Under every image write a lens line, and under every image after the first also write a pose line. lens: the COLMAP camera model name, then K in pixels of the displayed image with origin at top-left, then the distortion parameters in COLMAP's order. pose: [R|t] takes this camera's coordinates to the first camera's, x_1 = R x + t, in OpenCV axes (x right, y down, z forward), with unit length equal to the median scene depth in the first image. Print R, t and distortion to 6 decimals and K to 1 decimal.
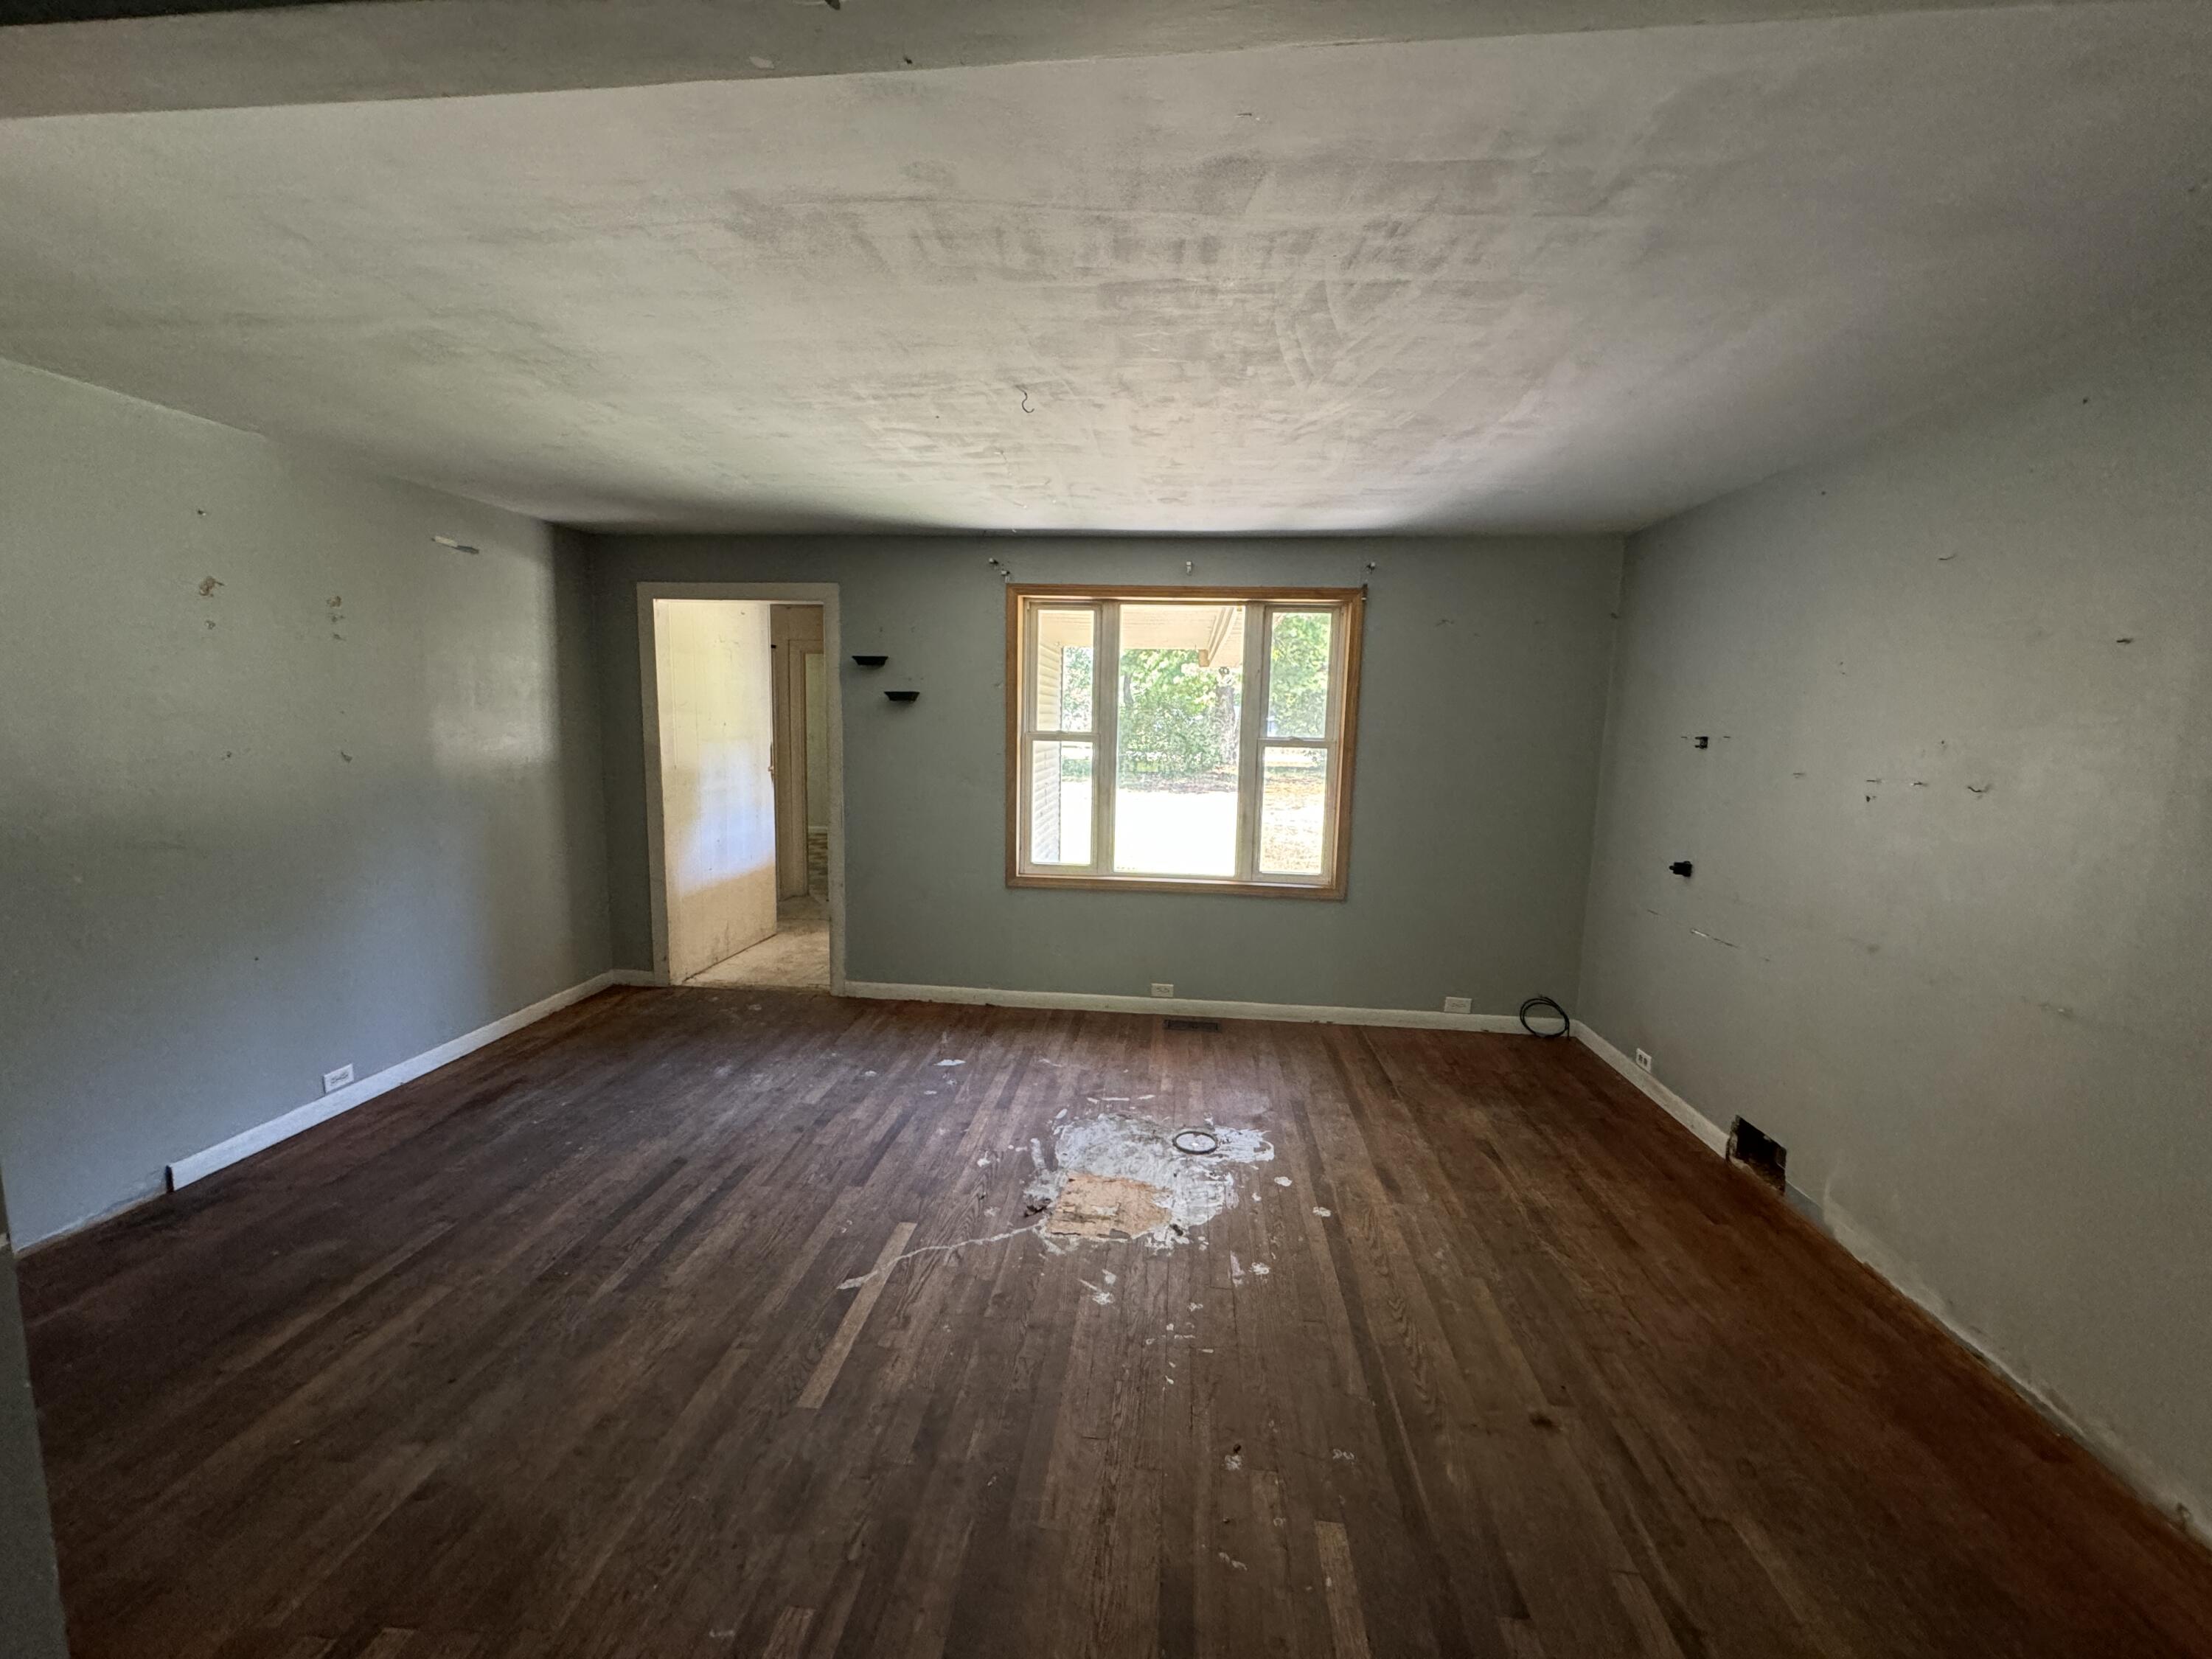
lens RADIAL K [[886.9, 0, 1106.0], [0, 886.9, 829.5], [0, 0, 1]] dist [-0.000058, -0.000298]
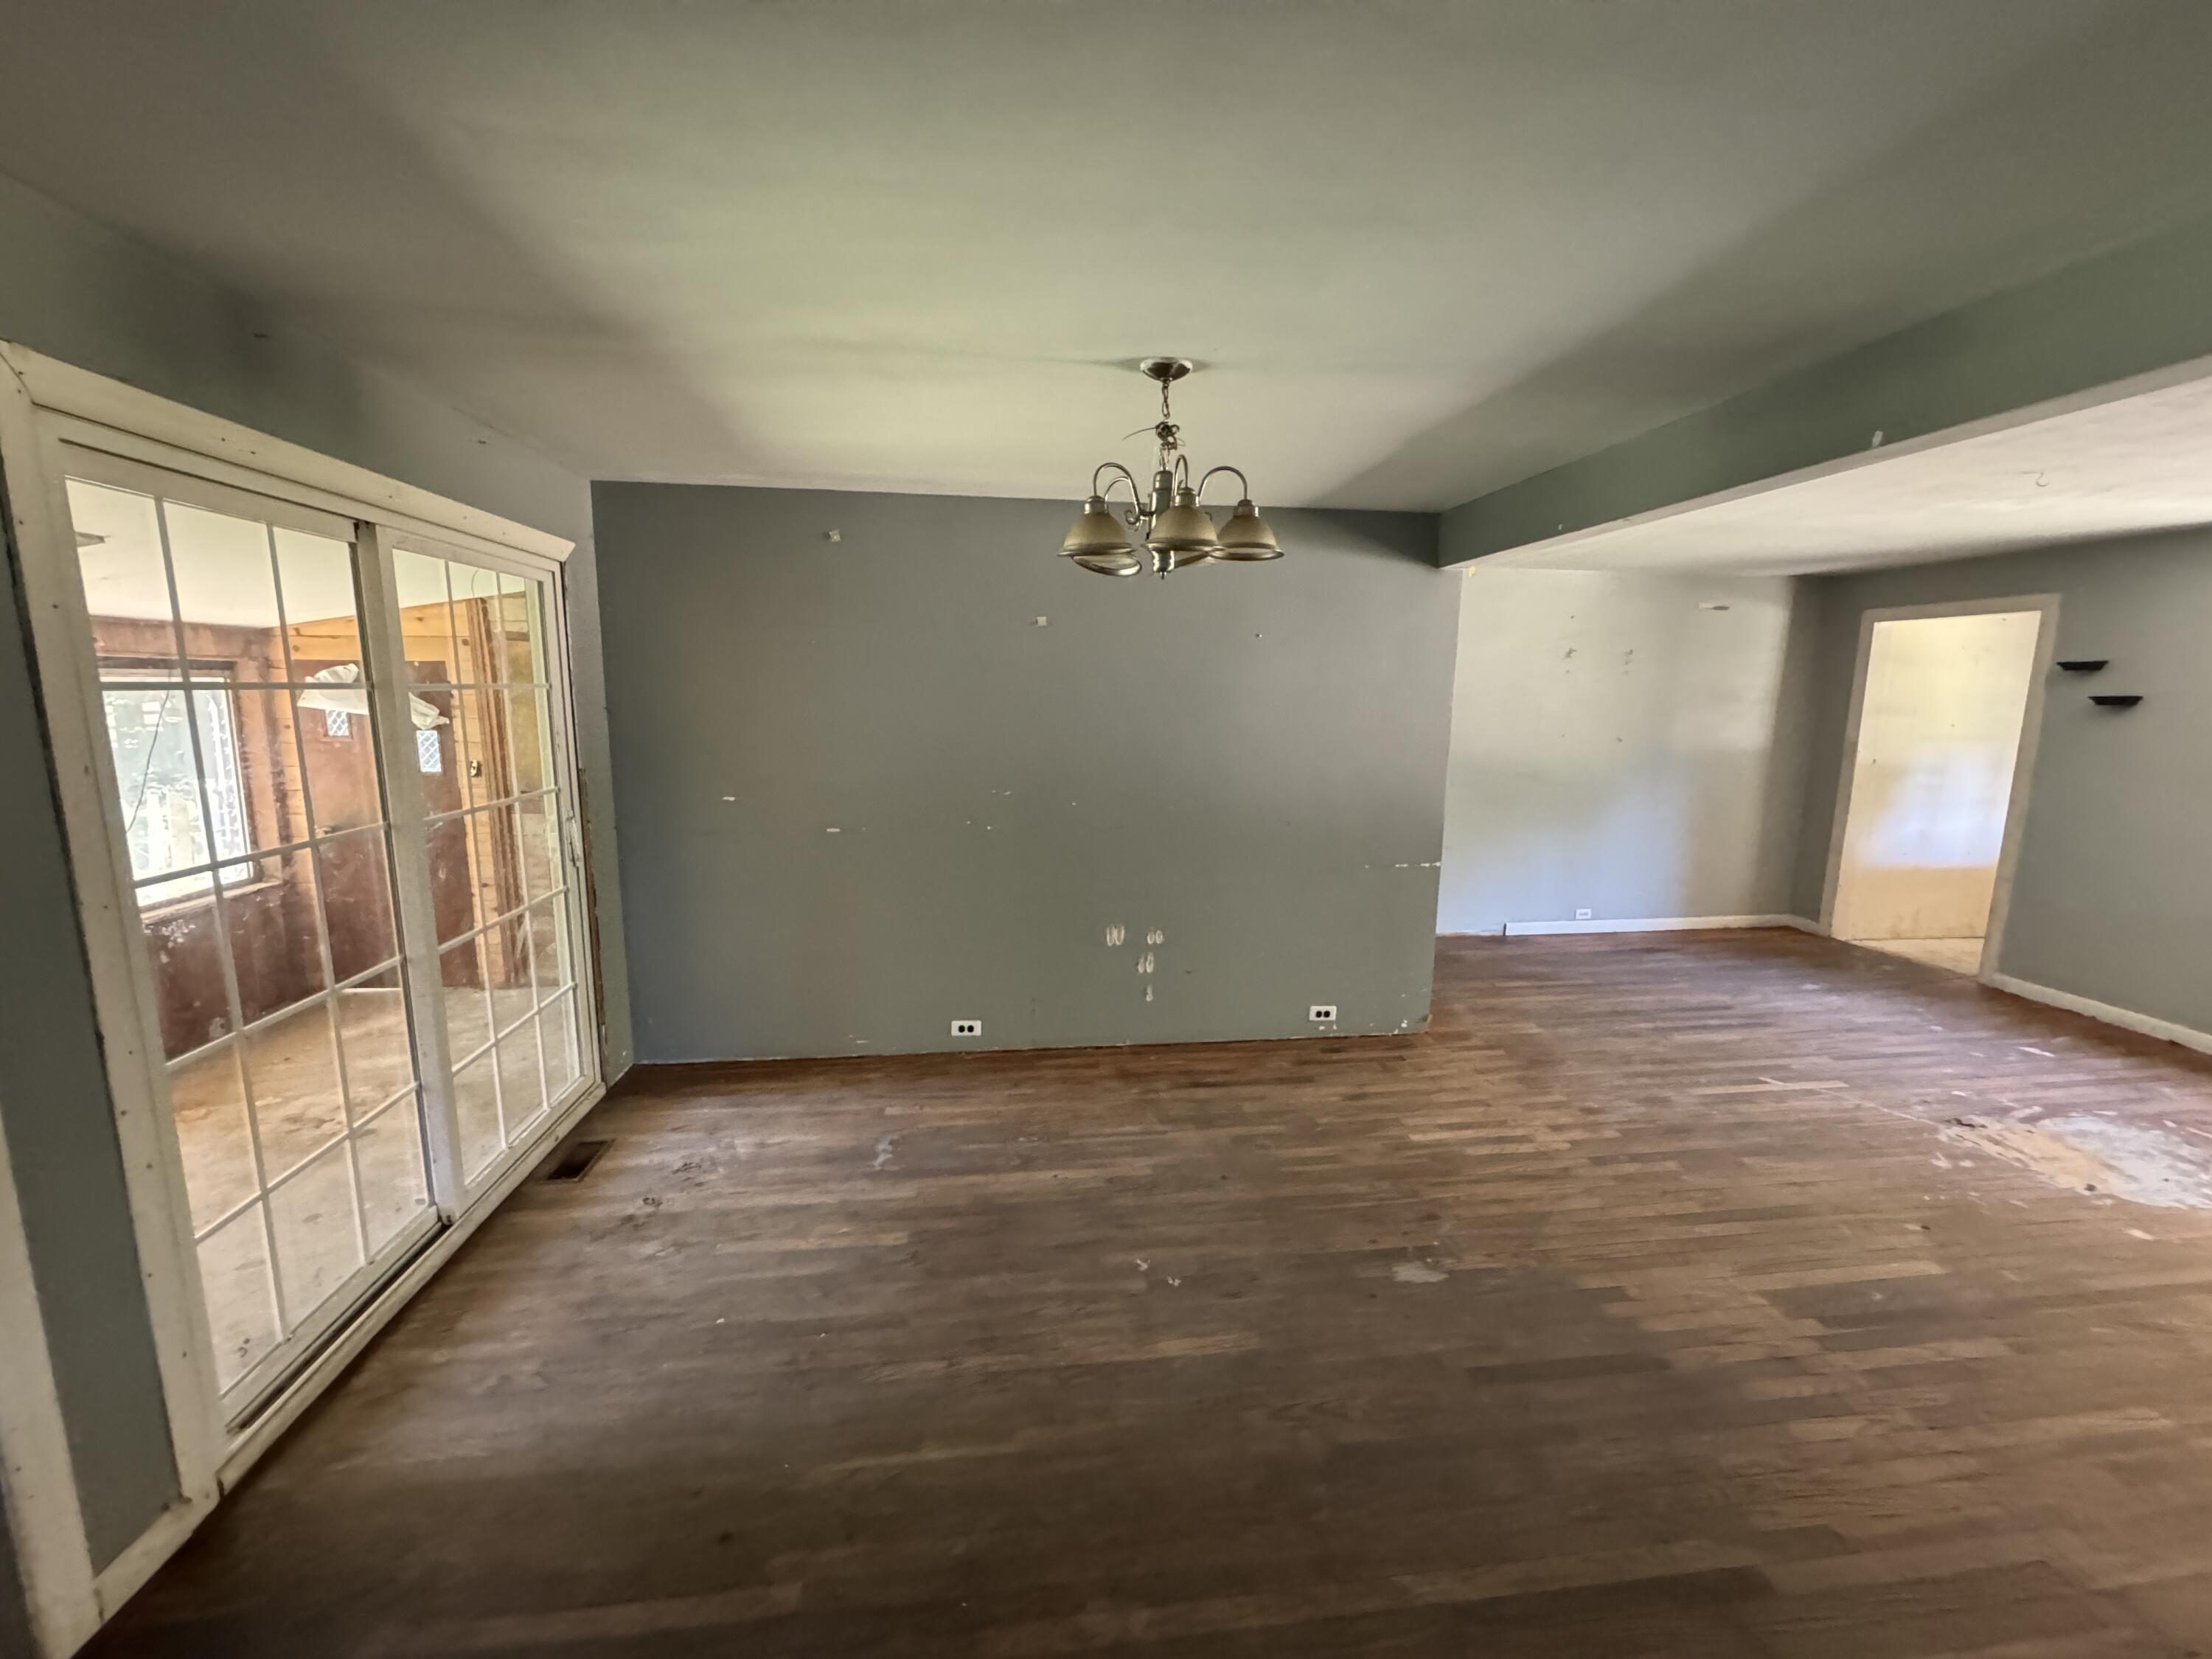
lens RADIAL K [[886.9, 0, 1106.0], [0, 886.9, 829.5], [0, 0, 1]] dist [-0.000058, -0.000298]
pose [[0.223050, 0.133202, -0.965663, 0.673128], [-0.128420, 0.986002, 0.106345, 0.040245], [0.966311, 0.100290, 0.237033, -0.412124]]
